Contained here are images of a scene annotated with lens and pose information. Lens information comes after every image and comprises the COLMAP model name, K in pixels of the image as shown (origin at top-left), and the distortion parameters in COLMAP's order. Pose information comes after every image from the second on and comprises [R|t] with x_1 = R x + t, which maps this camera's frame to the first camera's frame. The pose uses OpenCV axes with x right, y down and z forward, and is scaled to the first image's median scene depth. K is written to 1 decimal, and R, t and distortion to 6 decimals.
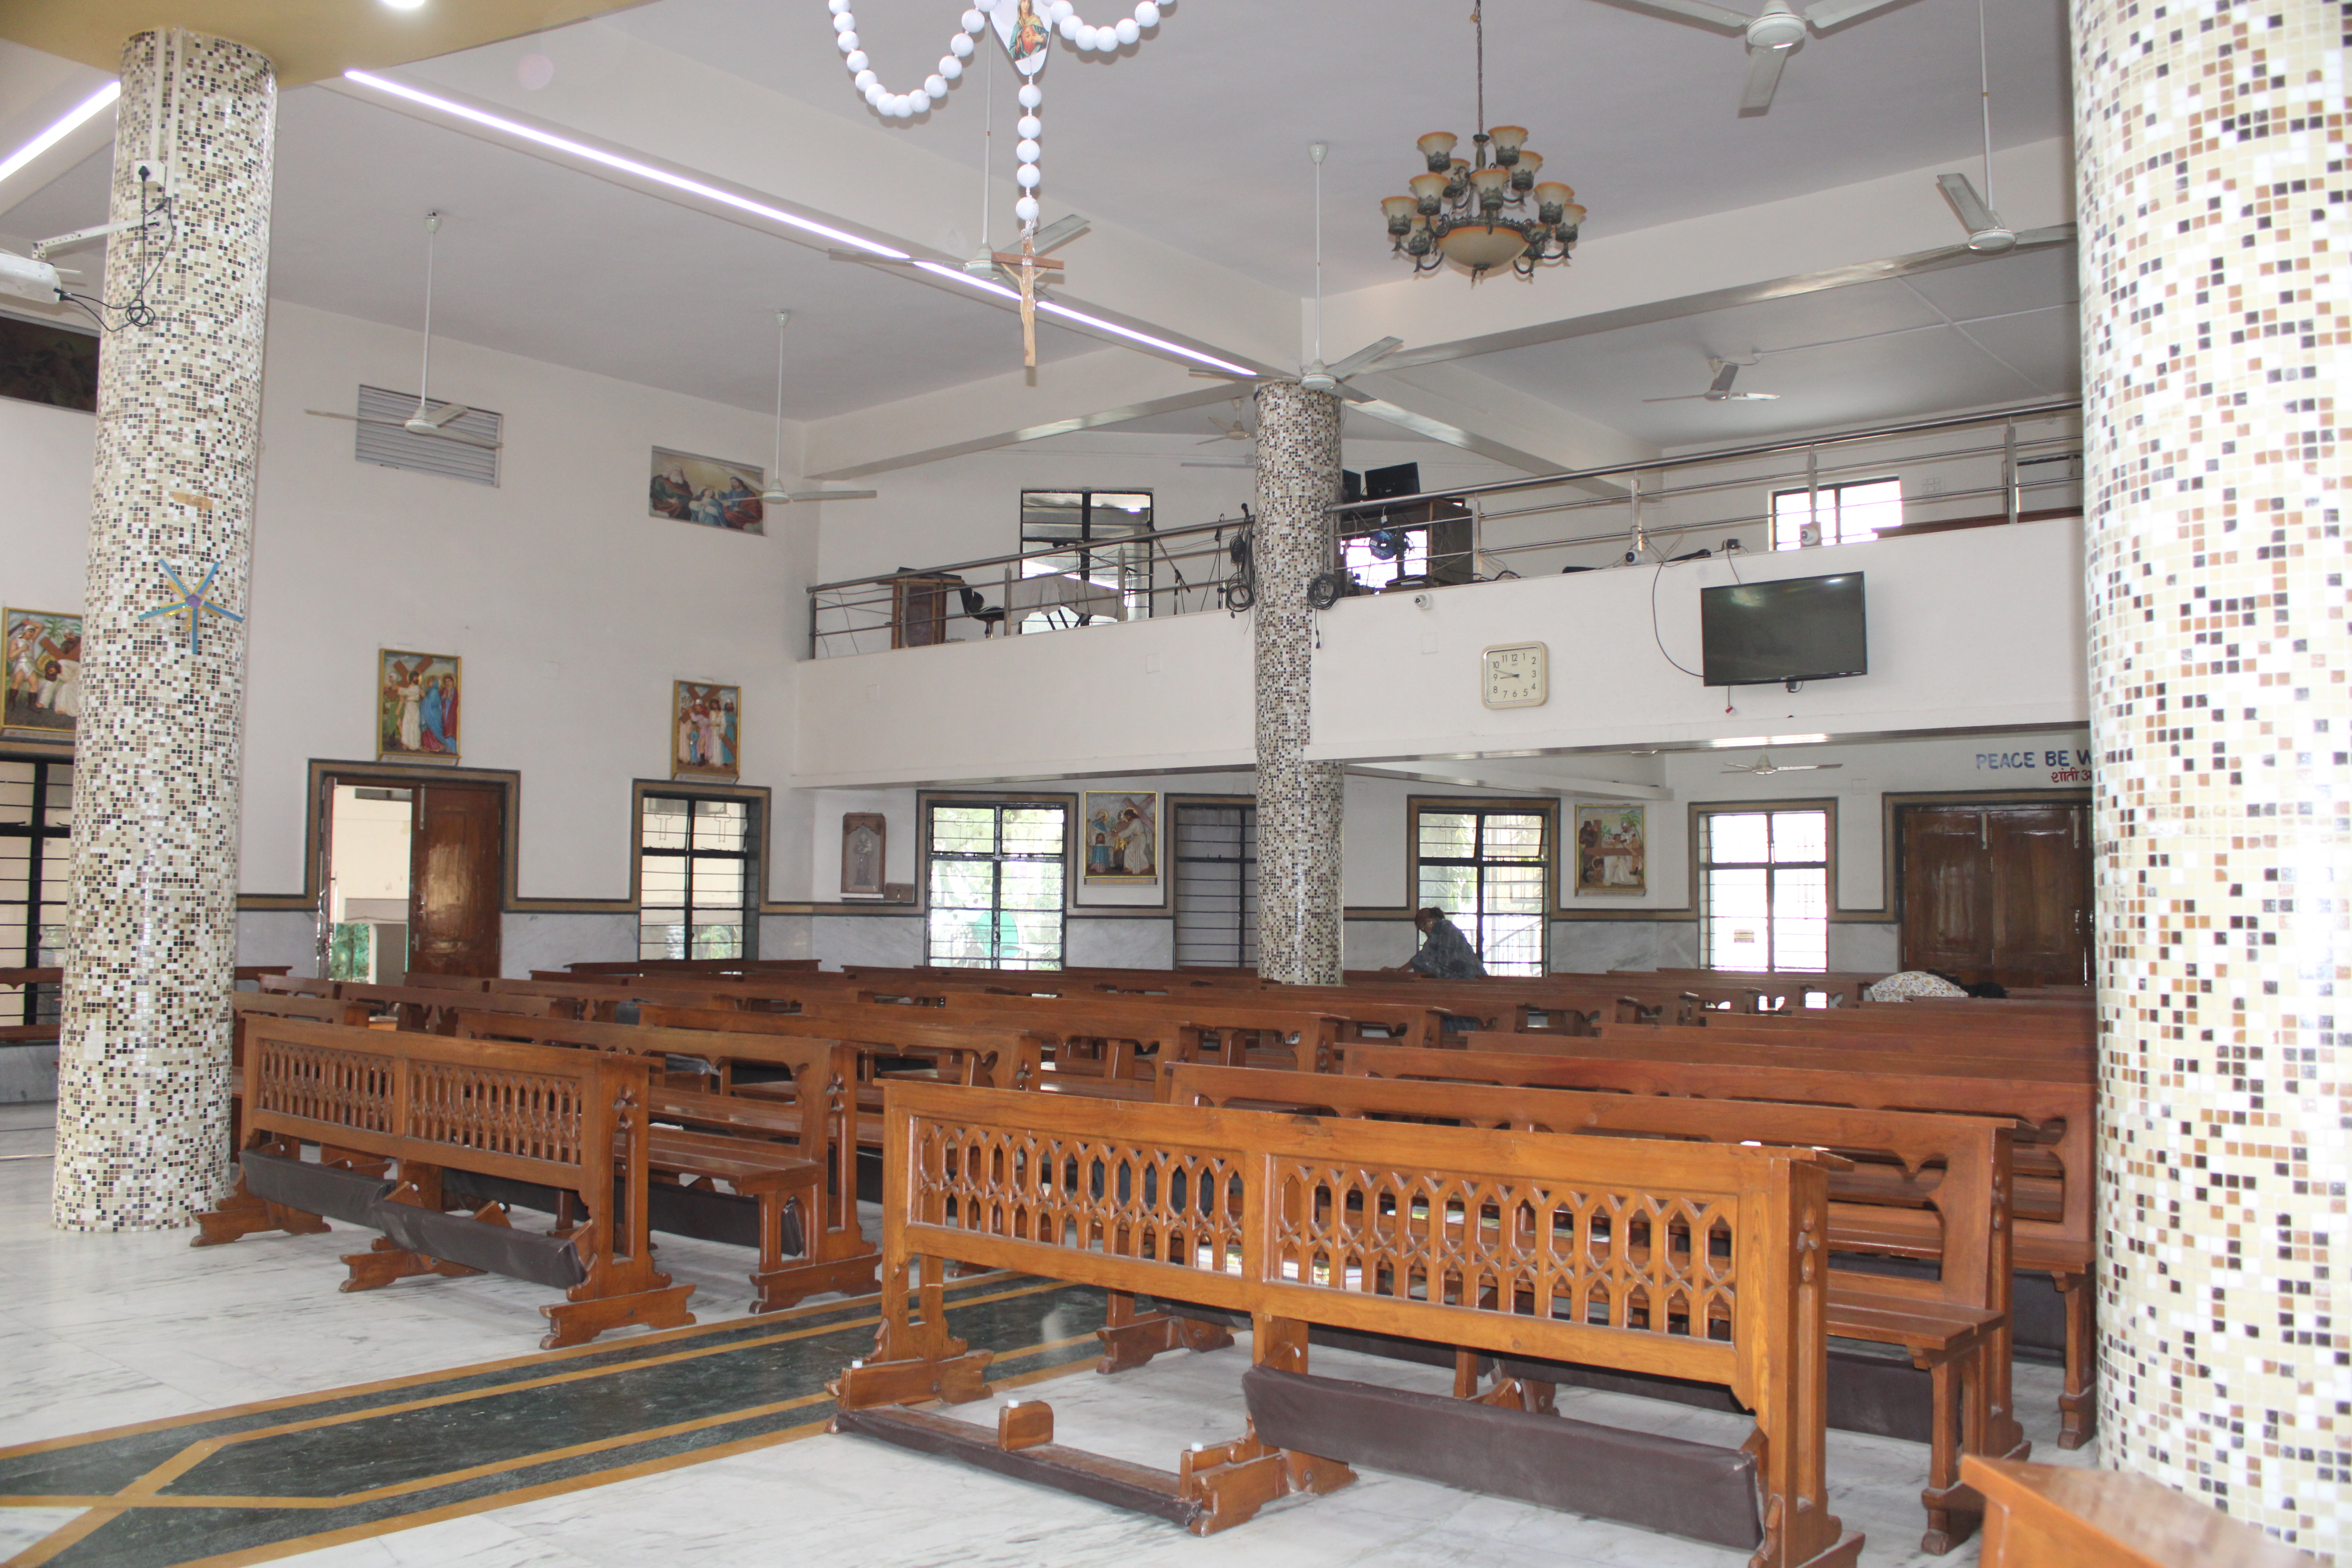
lens RADIAL K [[1940.3, 0, 1176.0], [0, 1940.3, 784.0], [0, 0, 1]] dist [-0.165039, 0.143195]
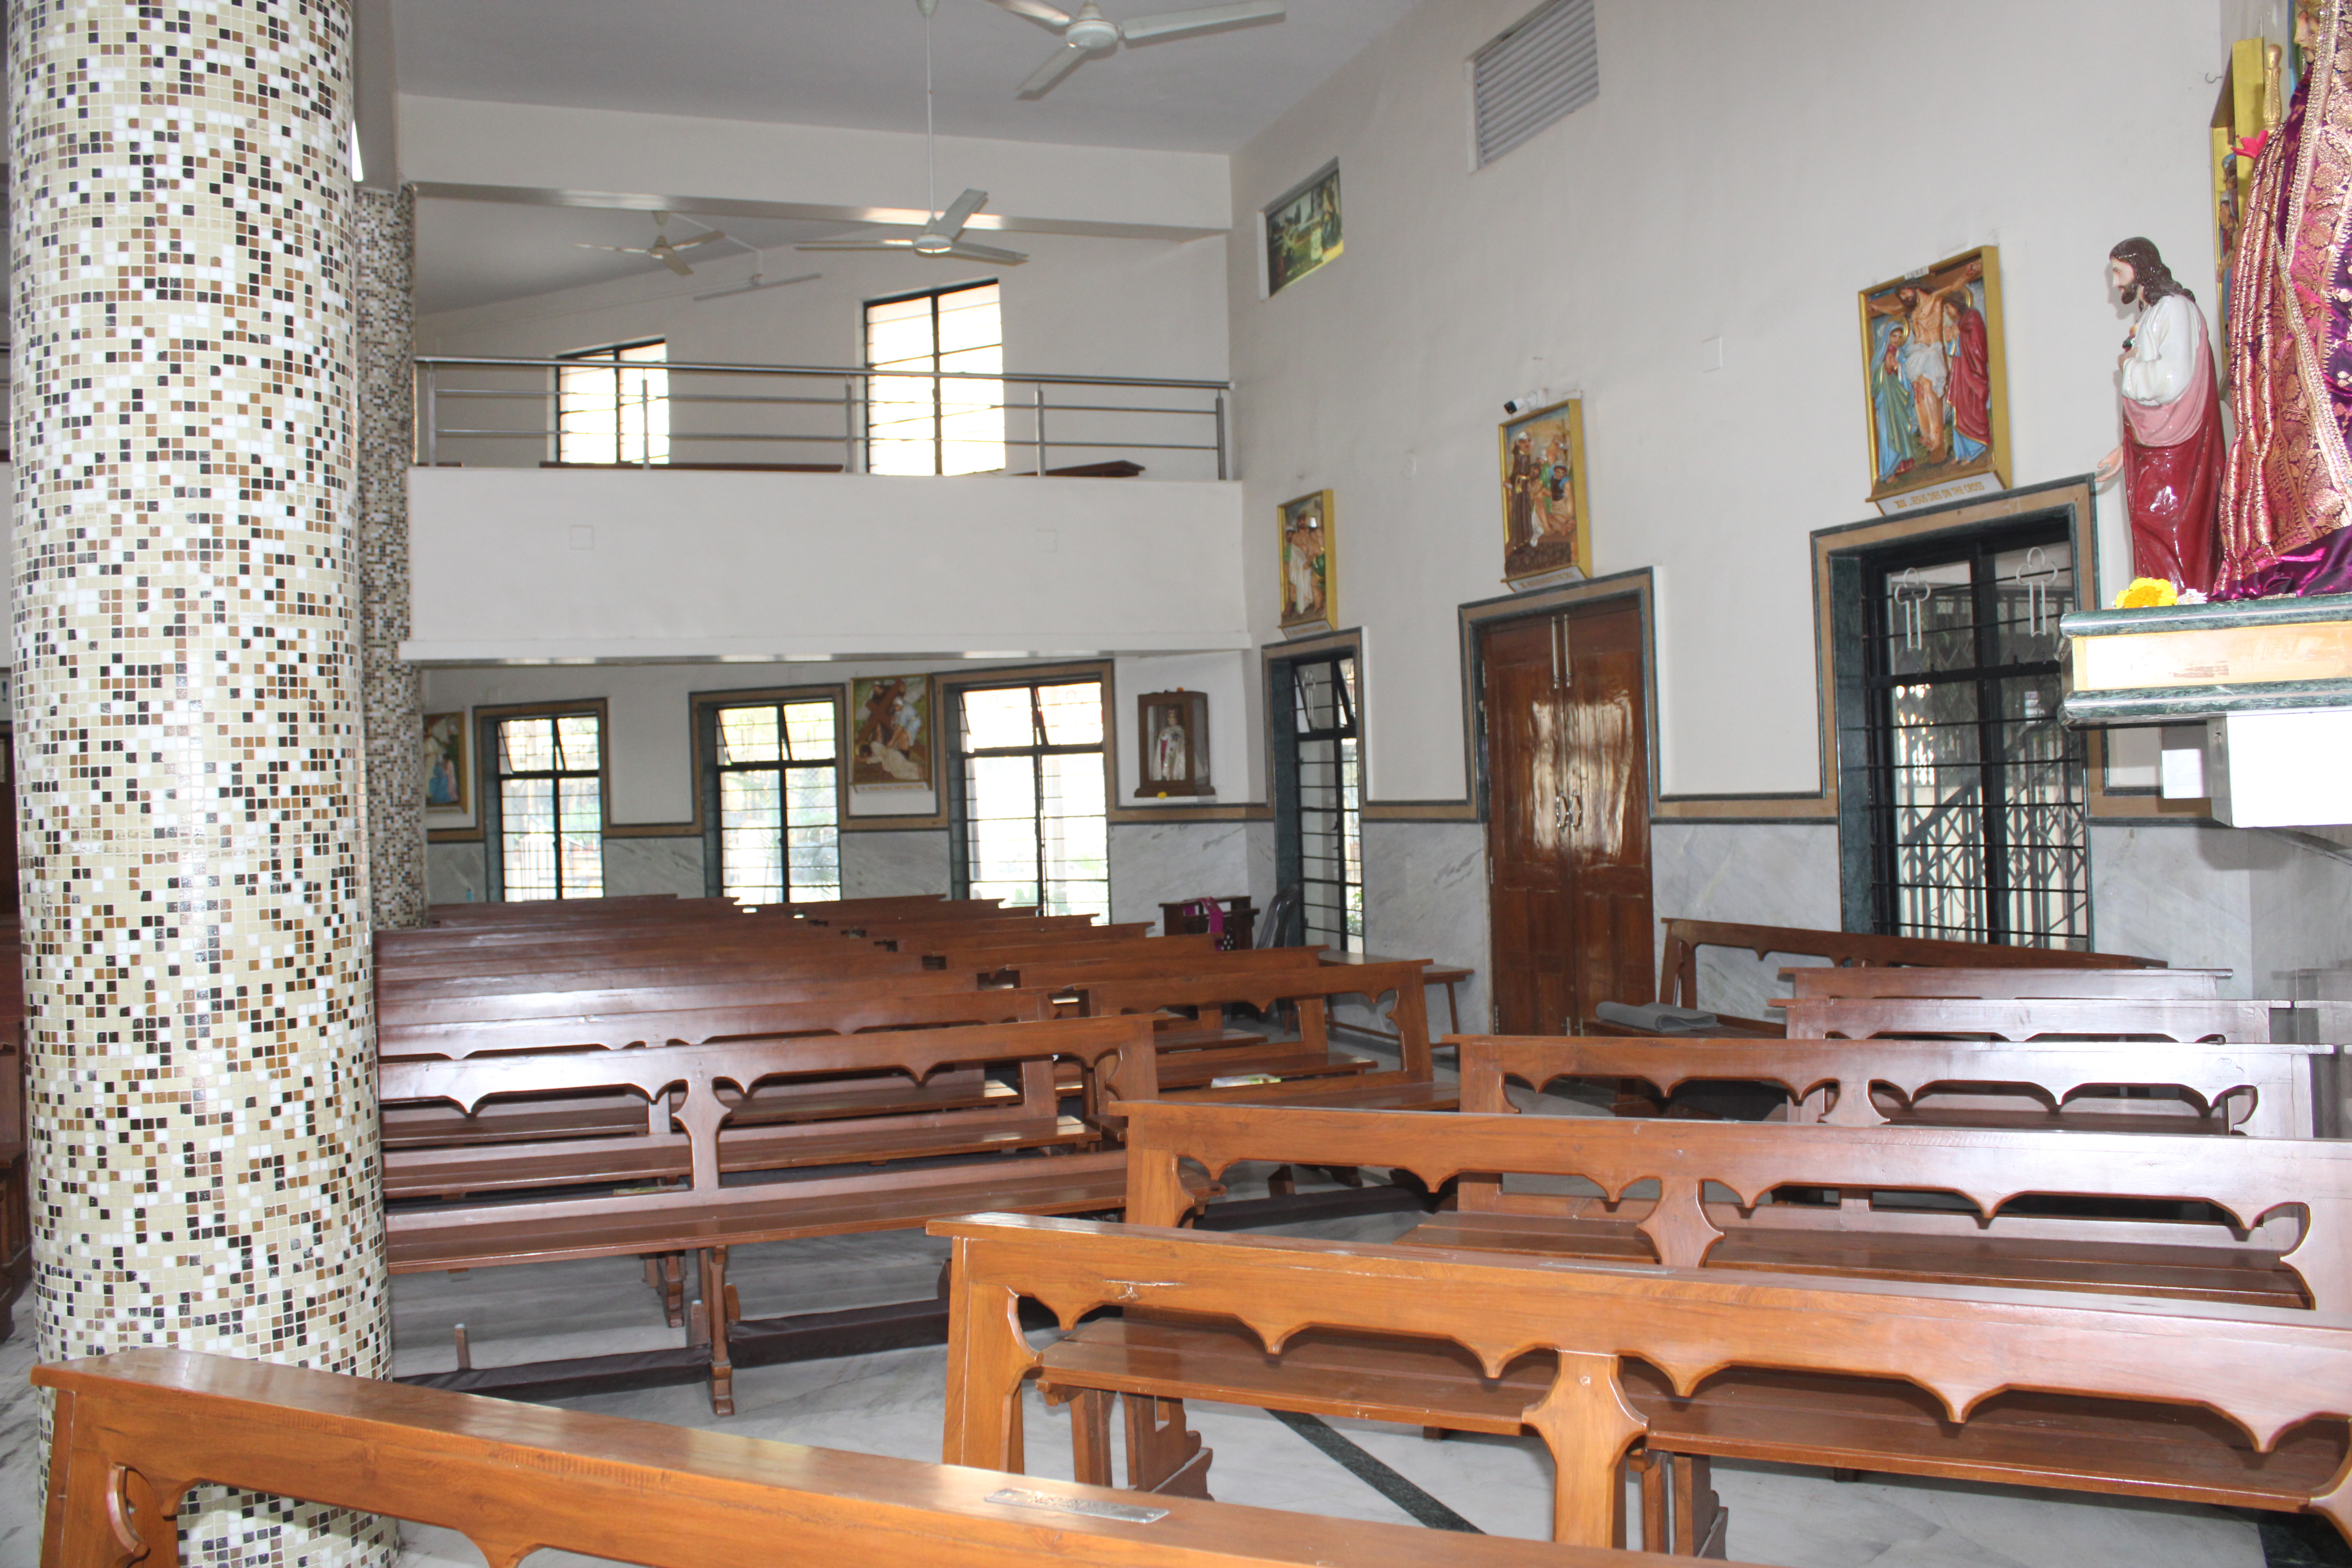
lens RADIAL K [[1911.7, 0, 1176.0], [0, 1911.7, 784.0], [0, 0, 1]] dist [-0.153079, 0.131815]
pose [[0.478264, -0.017457, 0.878043, -0.181598], [-0.020205, 0.999319, 0.030874, -0.066180], [-0.877984, -0.032507, 0.477586, -0.196307]]
